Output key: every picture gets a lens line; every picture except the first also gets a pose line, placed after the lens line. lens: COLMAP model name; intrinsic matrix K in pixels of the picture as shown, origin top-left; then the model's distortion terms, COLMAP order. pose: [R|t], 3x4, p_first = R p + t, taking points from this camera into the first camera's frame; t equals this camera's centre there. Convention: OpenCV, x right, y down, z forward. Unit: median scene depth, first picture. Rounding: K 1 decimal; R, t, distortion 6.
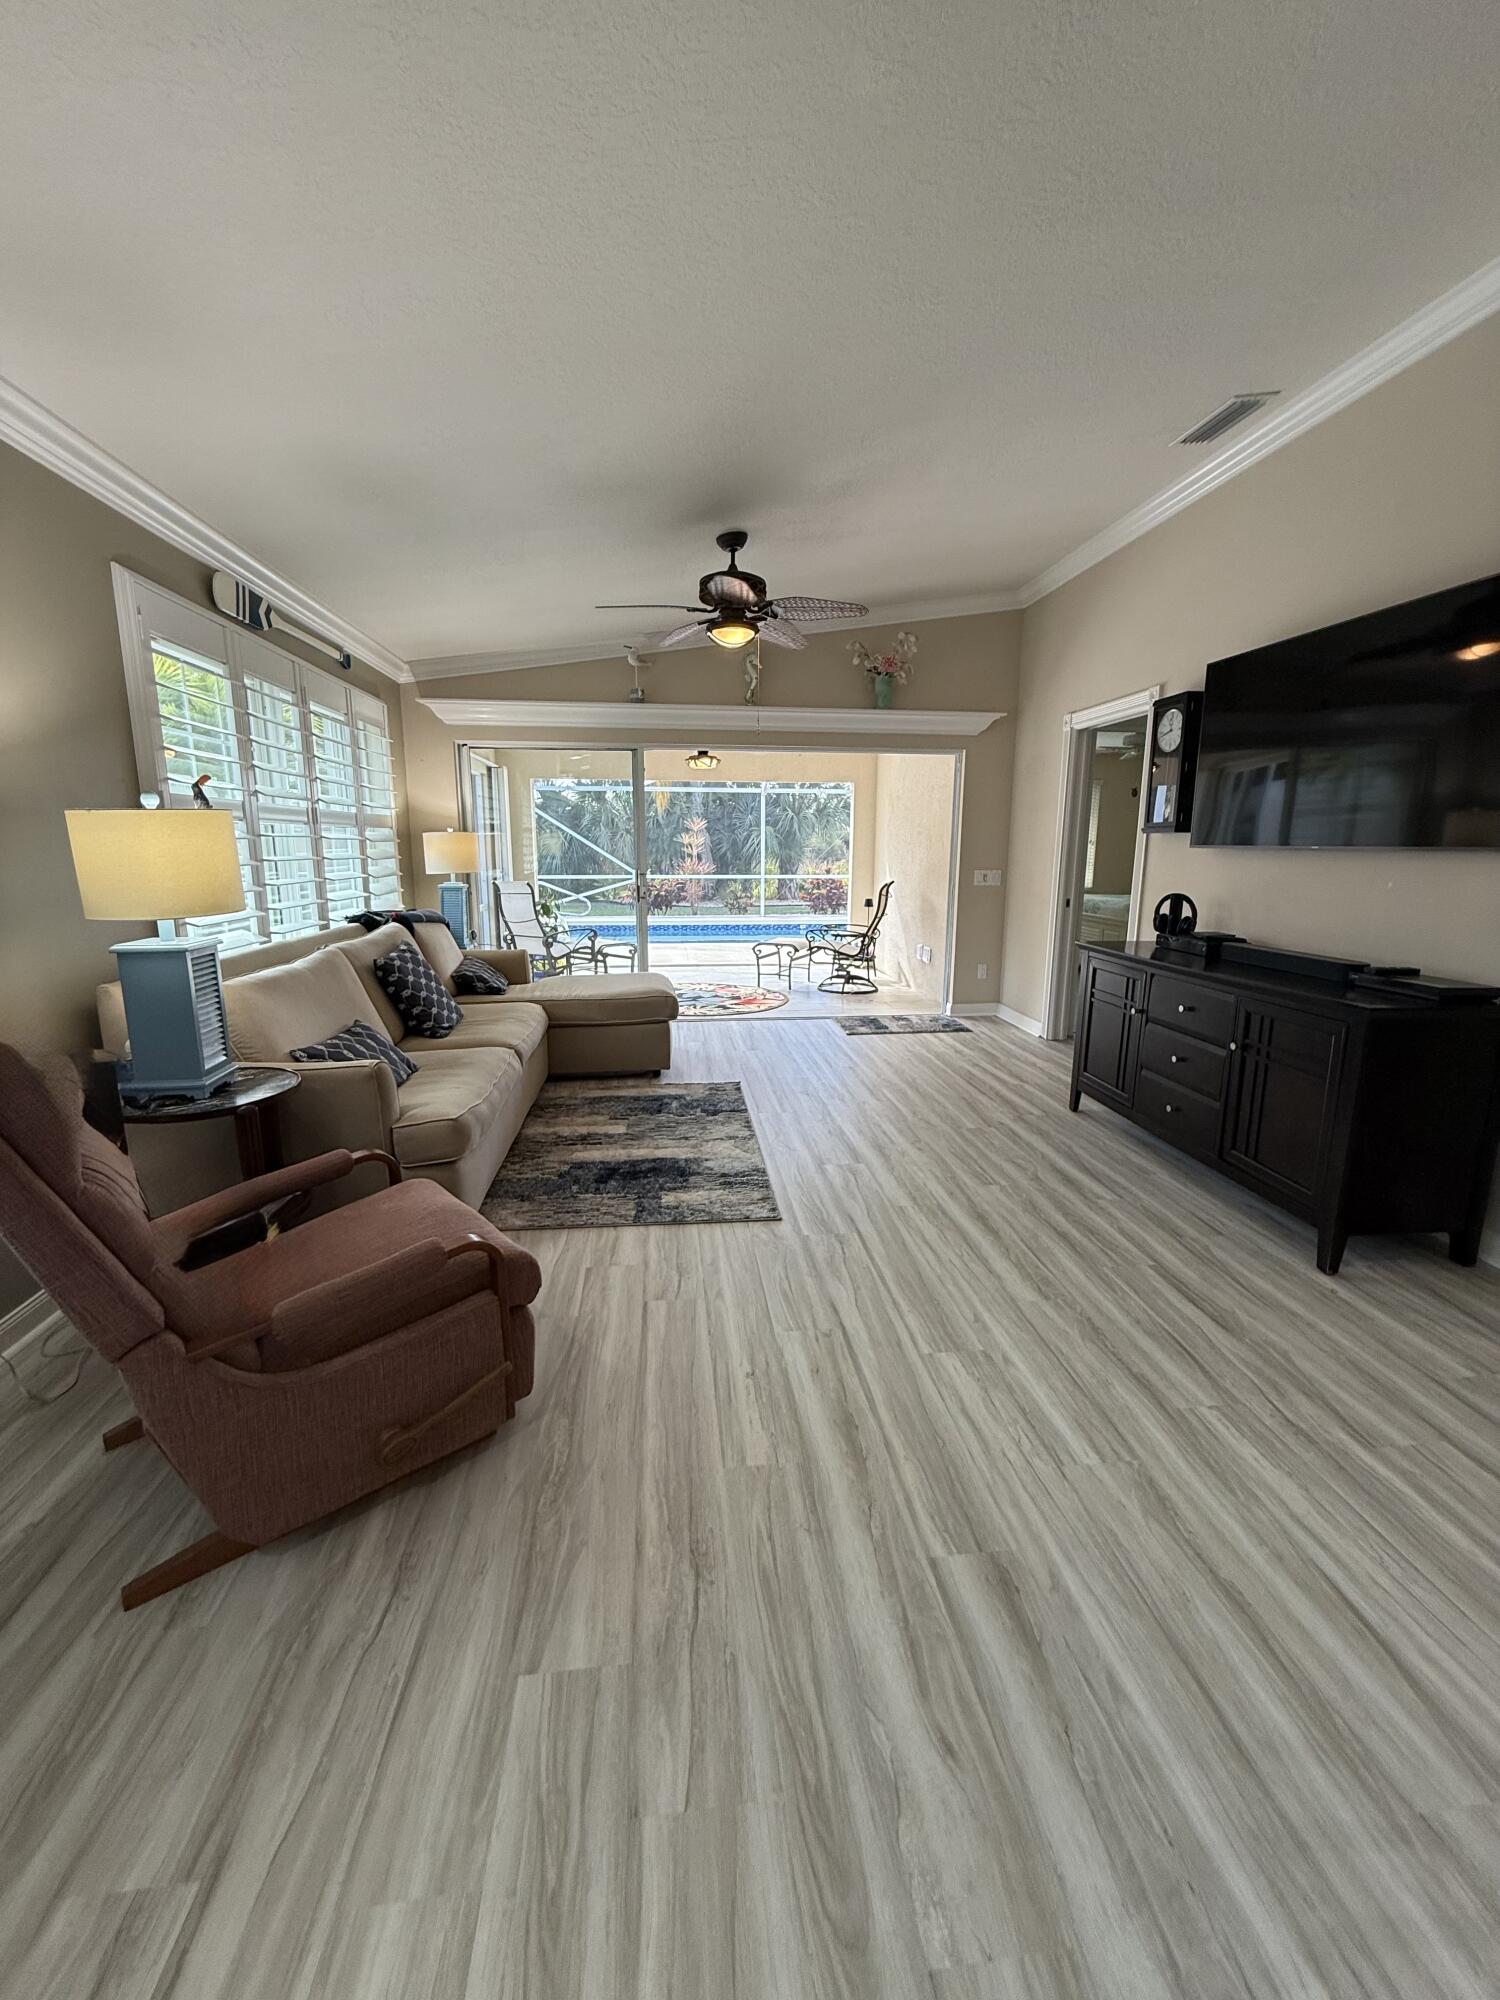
lens RADIAL K [[796.4, 0, 748.7], [0, 796.4, 992.6], [0, 0, 1]] dist [-0.000042, -0.000296]
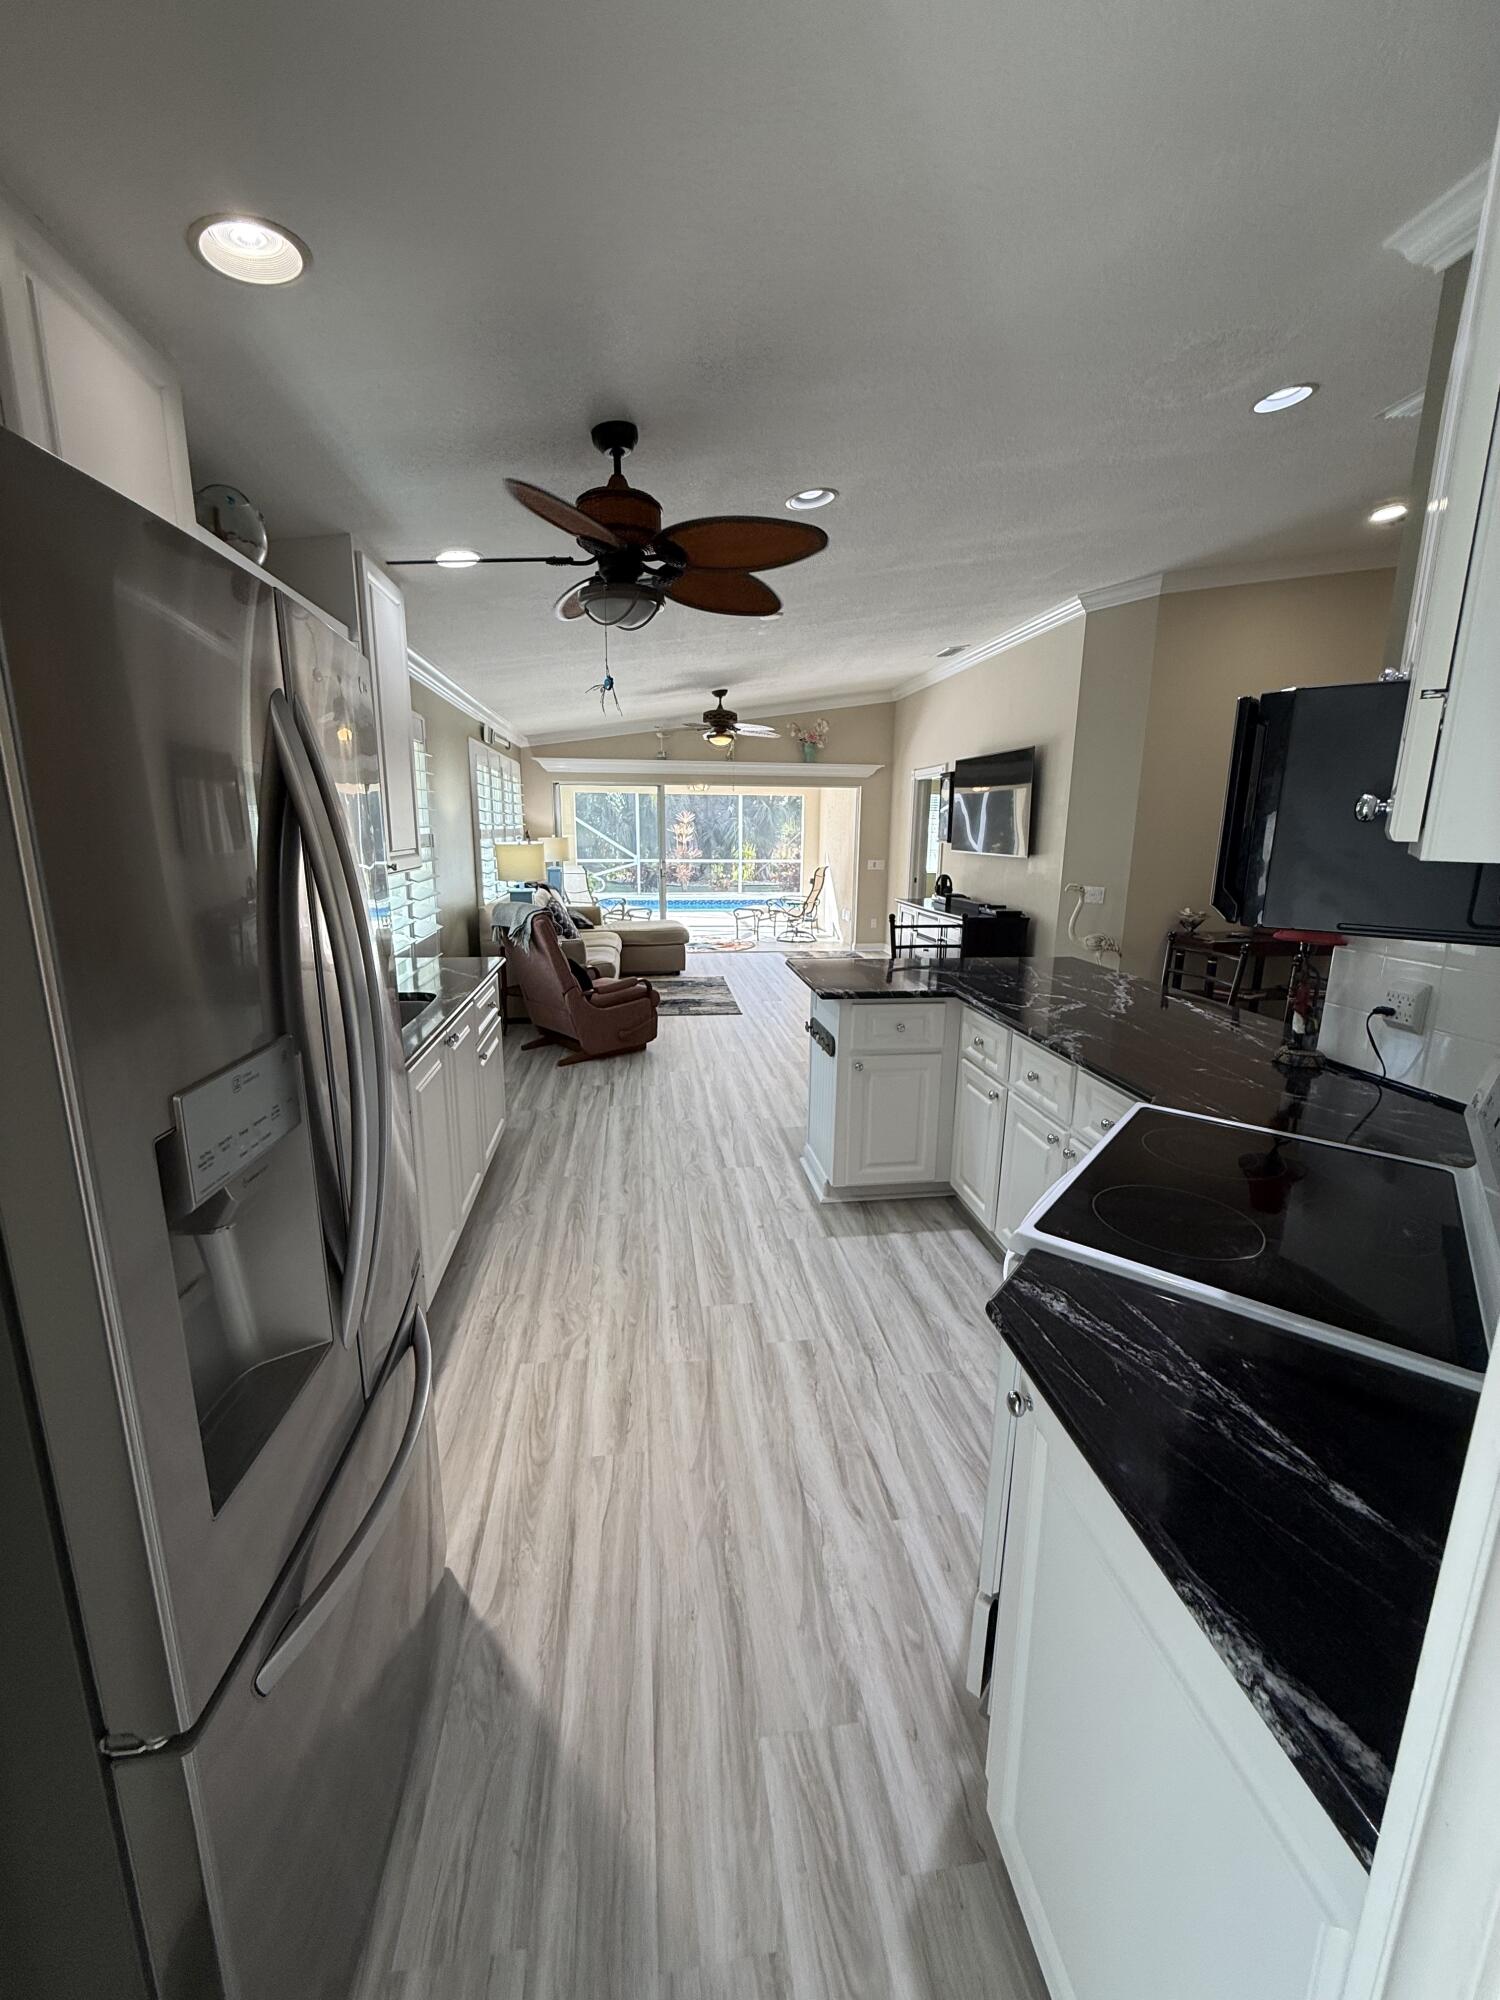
lens RADIAL K [[796.4, 0, 746.7], [0, 796.4, 997.3], [0, 0, 1]] dist [-0.000042, -0.000296]
pose [[0.999753, 0.000983, 0.022196, 0.003906], [-0.001592, 0.999621, 0.027473, 0.253498], [-0.022160, -0.027501, 0.999376, -1.948310]]
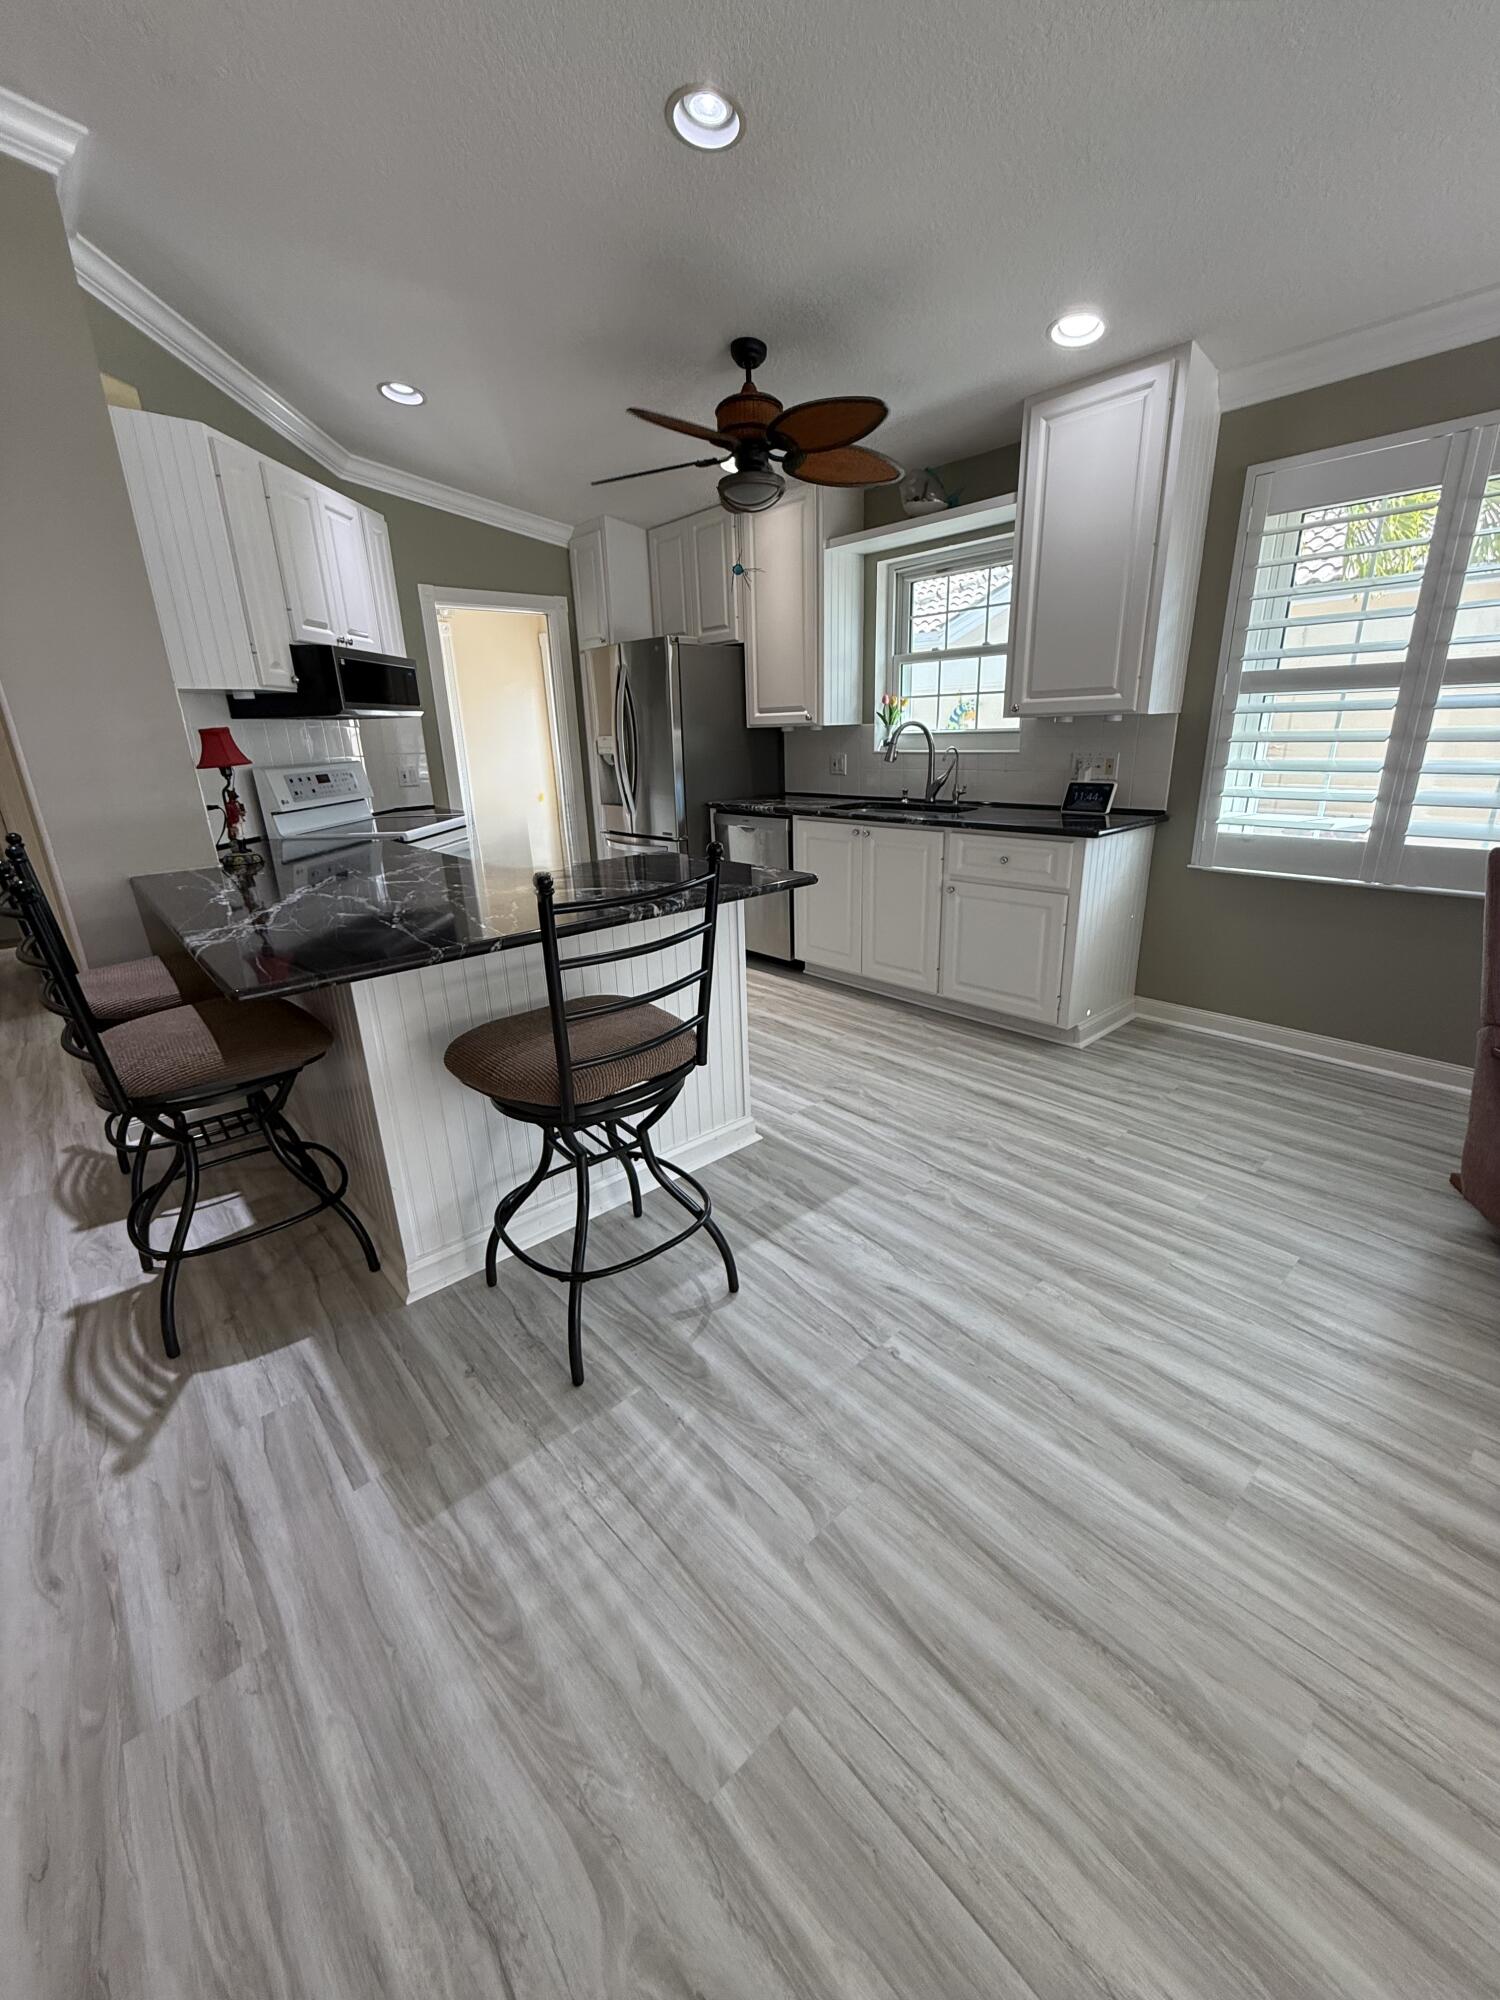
lens RADIAL K [[796.4, 0, 756.4], [0, 796.4, 988.4], [0, 0, 1]] dist [-0.000042, -0.000296]
pose [[-0.813959, 0.197666, -0.546259, 0.890647], [-0.083529, 0.890737, 0.446779, -0.151961], [0.574886, 0.409288, -0.708512, 0.849638]]
